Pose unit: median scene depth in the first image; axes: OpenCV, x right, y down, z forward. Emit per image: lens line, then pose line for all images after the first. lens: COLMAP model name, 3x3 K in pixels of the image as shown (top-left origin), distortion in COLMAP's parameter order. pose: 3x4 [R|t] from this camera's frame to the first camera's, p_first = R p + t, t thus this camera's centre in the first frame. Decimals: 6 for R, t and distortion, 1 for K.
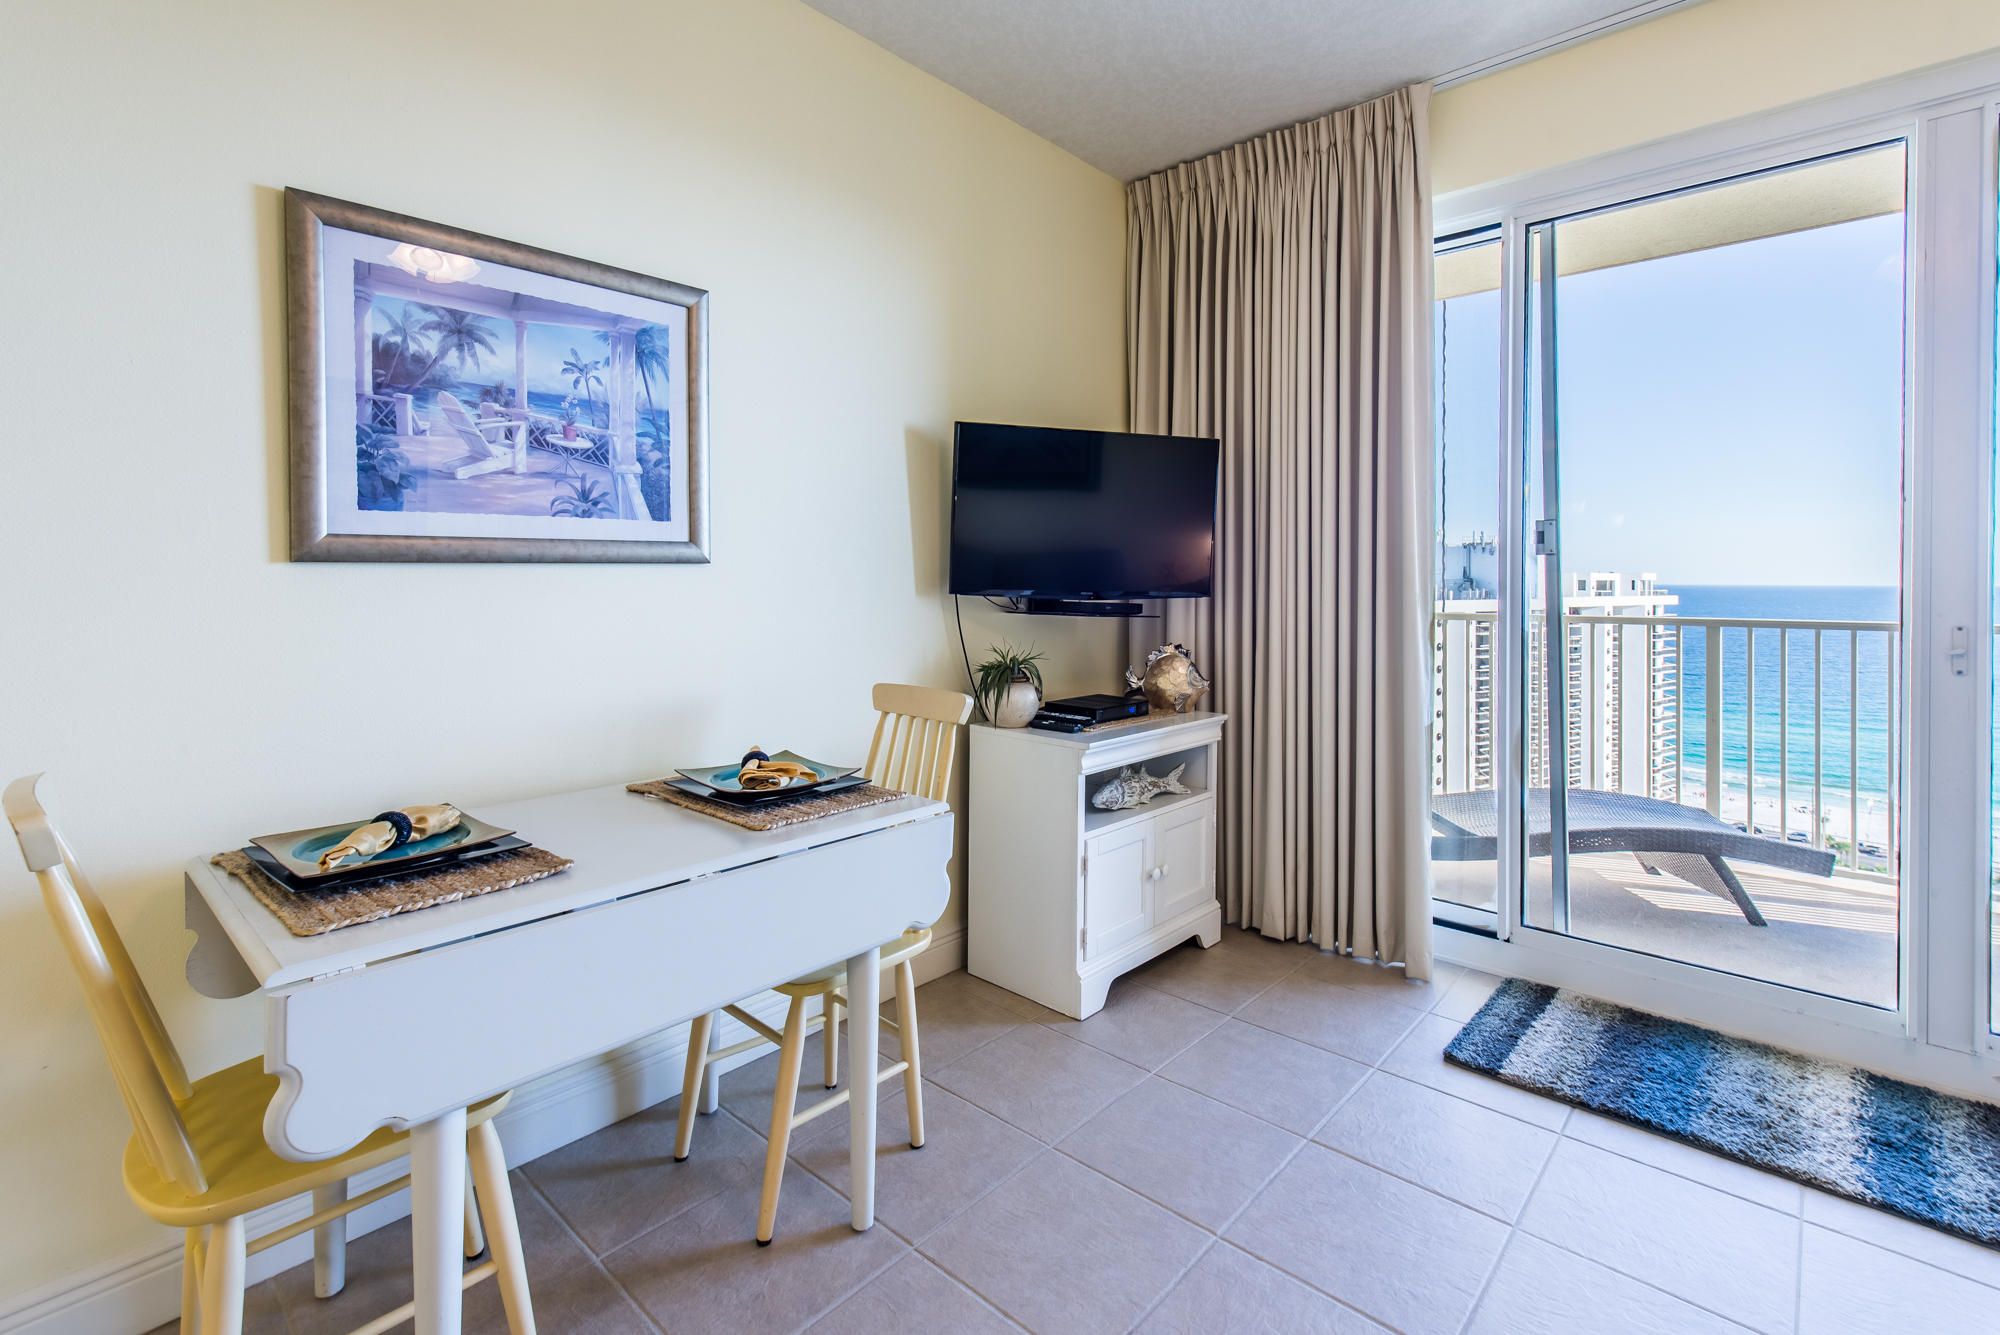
lens RADIAL K [[914.6, 0, 995.6], [0, 914.6, 578.7], [0, 0, 1]] dist [0.001430, -0.001512]
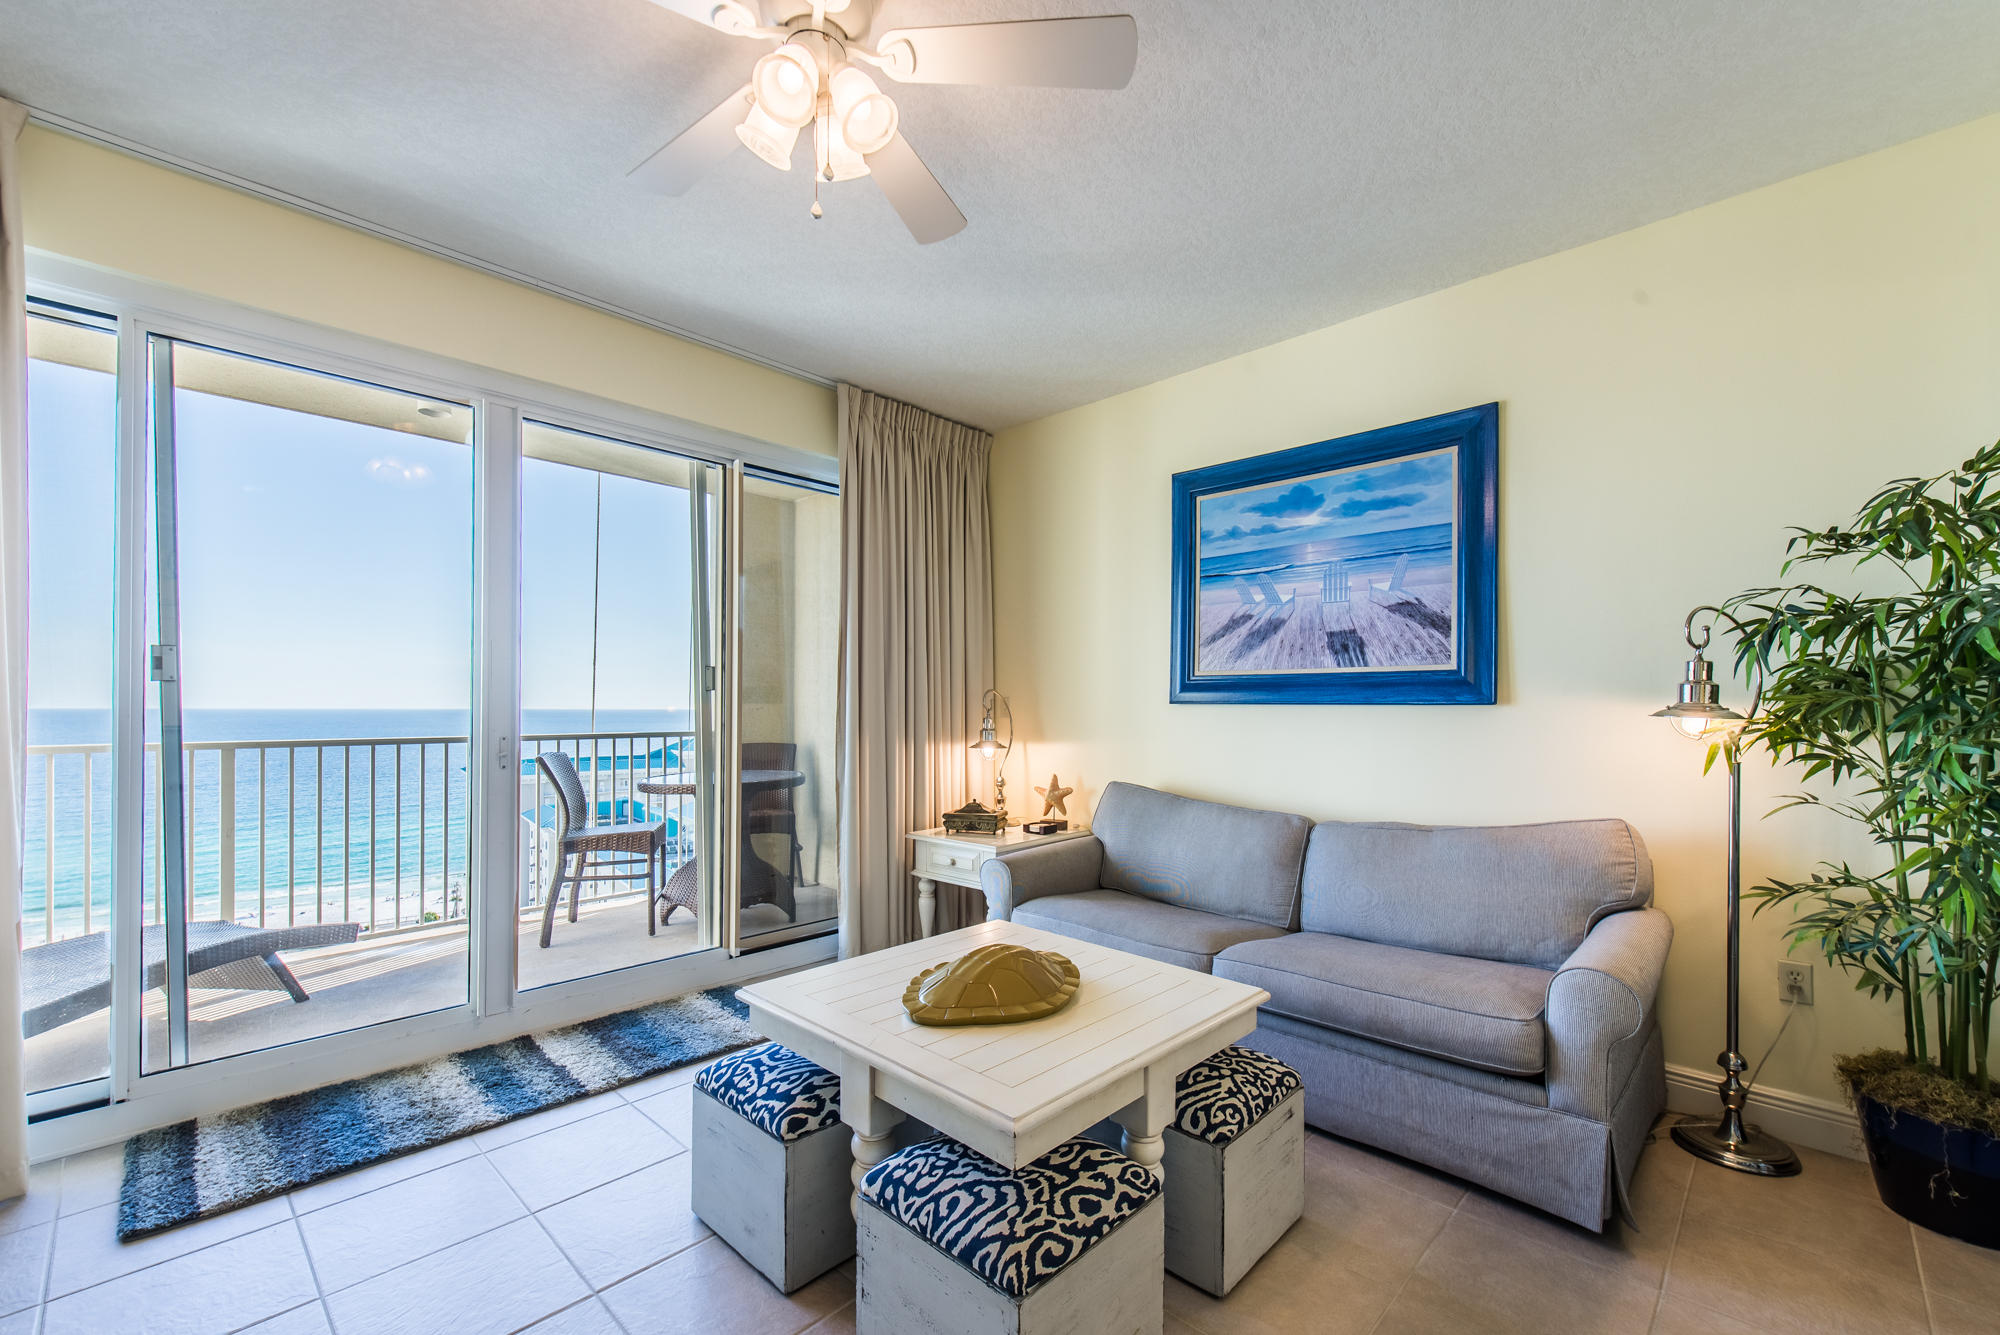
lens RADIAL K [[841.0, 0, 979.4], [0, 841.0, 710.5], [0, 0, 1]] dist [0.002839, -0.000400]
pose [[0.038557, -0.006528, 0.999235, -0.295390], [0.003855, 0.999972, 0.006384, 0.002393], [-0.999249, 0.003606, 0.038581, 0.126612]]
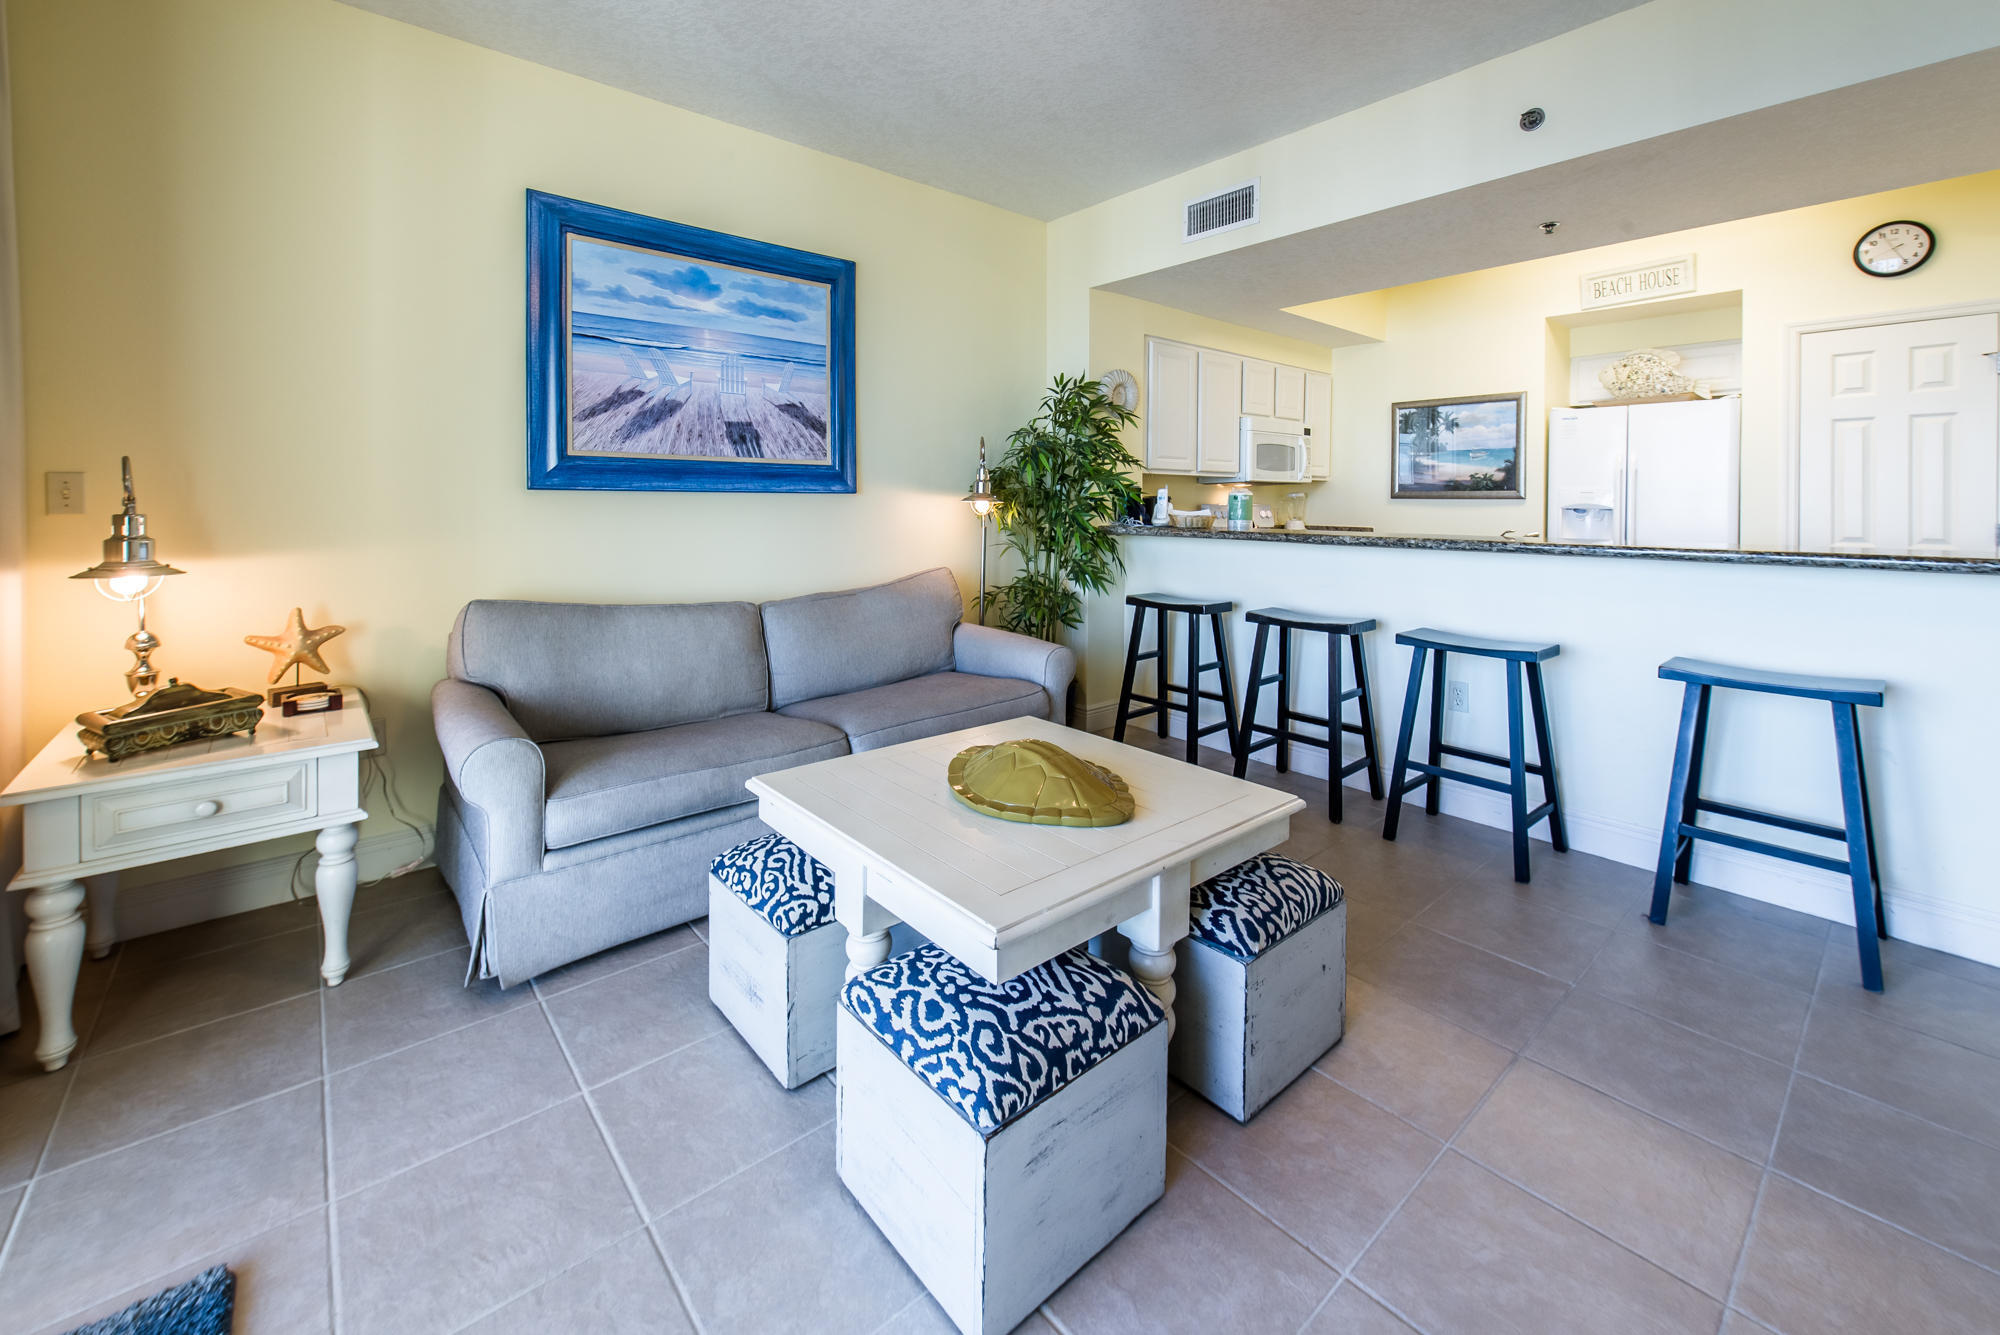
lens RADIAL K [[793.4, 0, 1038.7], [0, 793.4, 512.0], [0, 0, 1]] dist [0.002631, -0.000140]
pose [[-0.994421, -0.007611, 0.105205, 0.479439], [-0.005189, 0.999716, 0.023277, 0.002852], [-0.105352, 0.022601, -0.994178, 0.920861]]
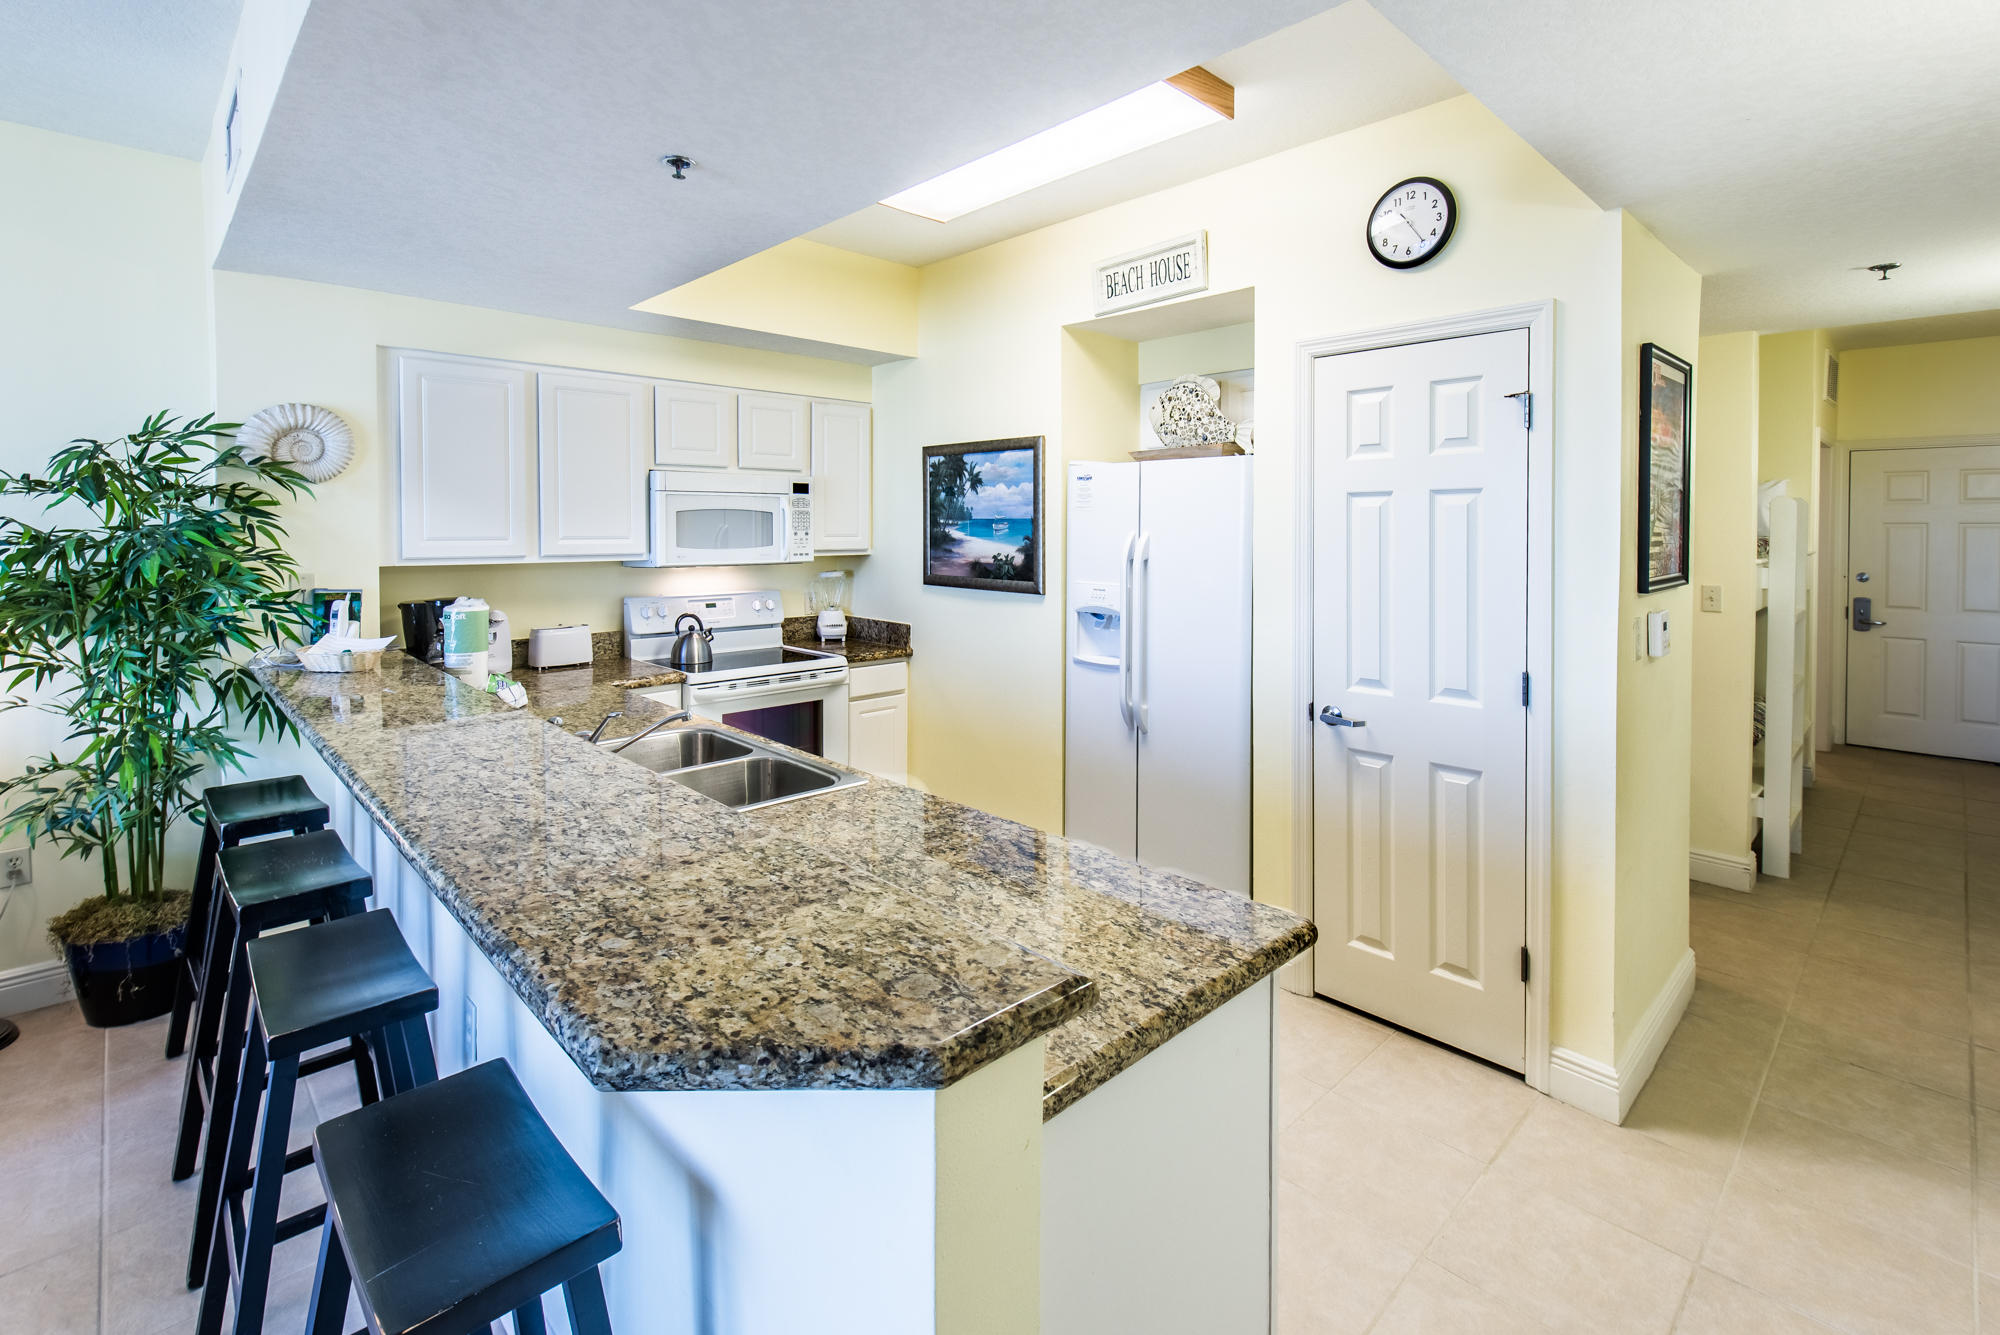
lens RADIAL K [[914.6, 0, 1007.4], [0, 914.6, 543.7], [0, 0, 1]] dist [0.001430, -0.001512]
pose [[-0.998711, -0.005353, 0.050474, -0.615202], [-0.004139, 0.999701, 0.024118, -0.122565], [-0.050588, 0.023878, -0.998434, 0.312760]]
